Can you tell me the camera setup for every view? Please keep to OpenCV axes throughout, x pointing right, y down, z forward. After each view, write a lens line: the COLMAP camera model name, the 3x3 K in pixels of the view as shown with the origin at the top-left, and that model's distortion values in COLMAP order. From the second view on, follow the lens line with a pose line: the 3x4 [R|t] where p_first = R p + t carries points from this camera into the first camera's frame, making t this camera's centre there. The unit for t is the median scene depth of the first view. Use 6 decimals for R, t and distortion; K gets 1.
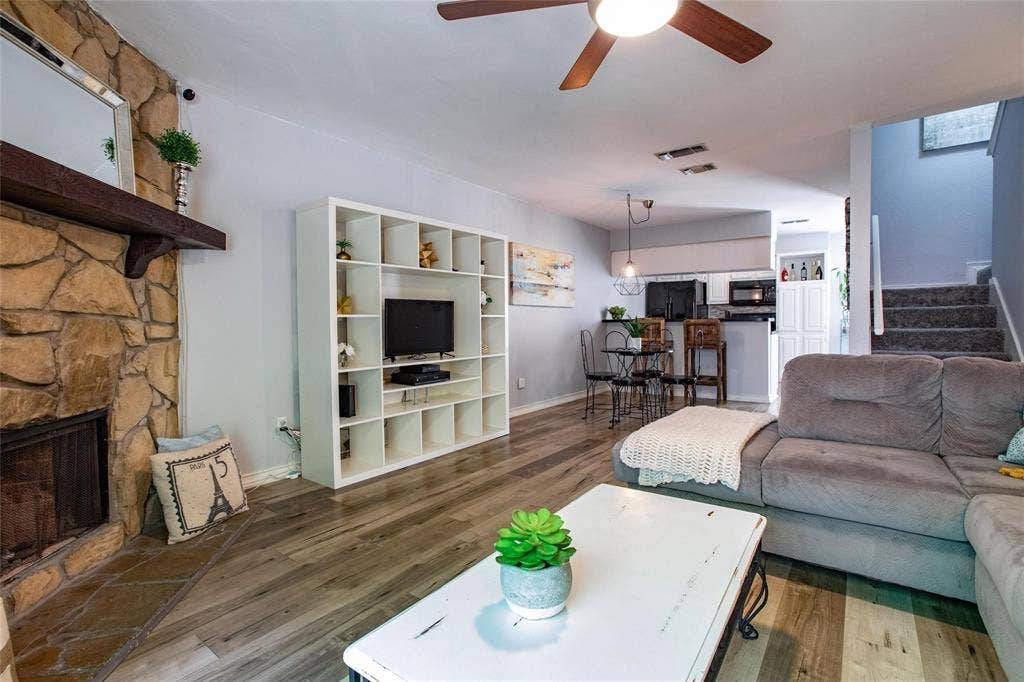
lens RADIAL K [[476.0, 0, 525.1], [0, 476.0, 339.6], [0, 0, 1]] dist [-0.001025, 0.000359]
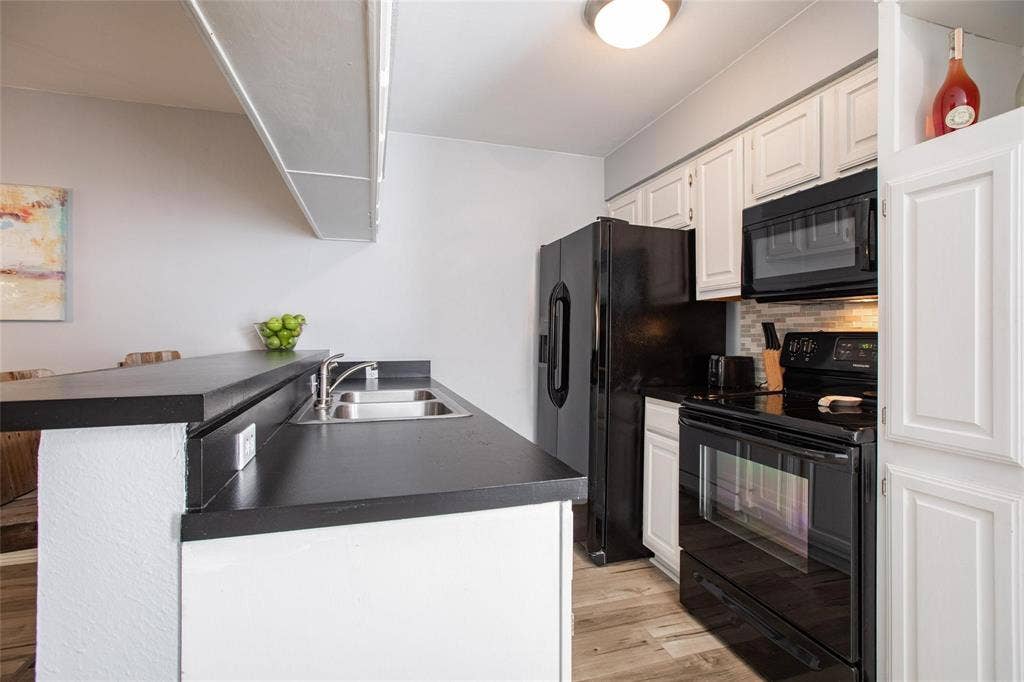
lens RADIAL K [[472.3, 0, 512.0], [0, 472.3, 341.0], [0, 0, 1]] dist [-0.001197, 0.000554]
pose [[0.785082, 0.007354, -0.619349, 0.586232], [-0.026529, 0.999411, -0.021761, -0.048410], [0.618824, 0.033515, 0.784814, 0.858538]]
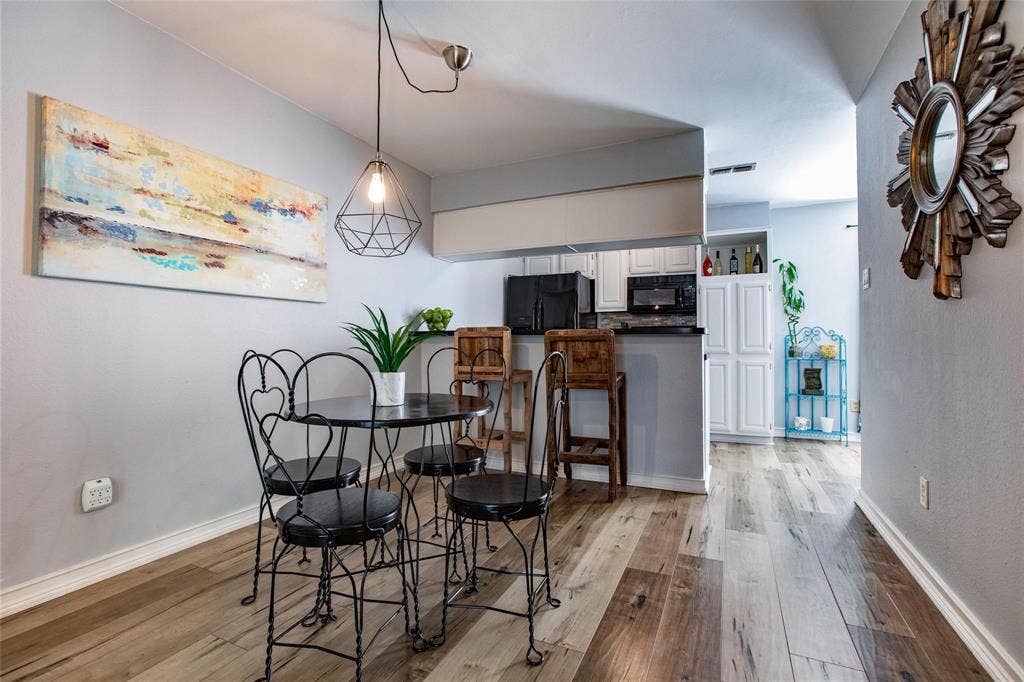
lens RADIAL K [[472.3, 0, 512.0], [0, 472.3, 341.0], [0, 0, 1]] dist [-0.001197, 0.000554]
pose [[0.984978, 0.006771, 0.172548, 0.190873], [0.000195, 0.999187, -0.040319, -0.009039], [-0.172680, 0.039747, 0.984176, 0.462563]]
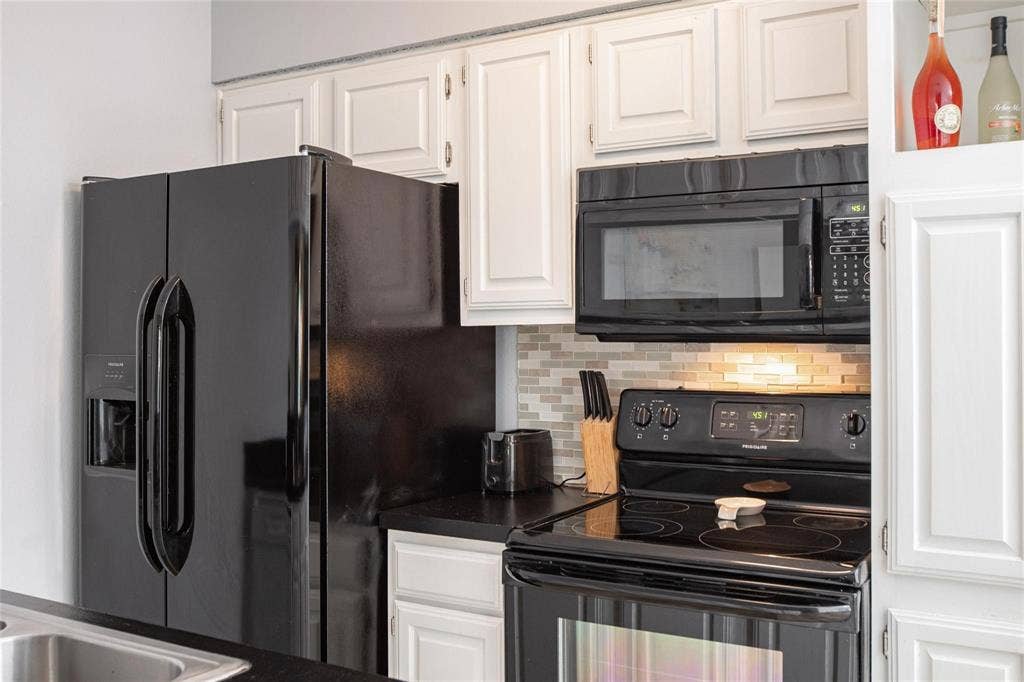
lens RADIAL K [[1066.1, 0, 496.5], [0, 1066.1, 355.5], [0, 0, 1]] dist [-0.032042, 0.007452]
pose [[0.999108, -0.011085, 0.040742, 0.467608], [0.011680, 0.999828, -0.014404, -0.073982], [-0.040576, 0.014867, 0.999066, 0.814920]]
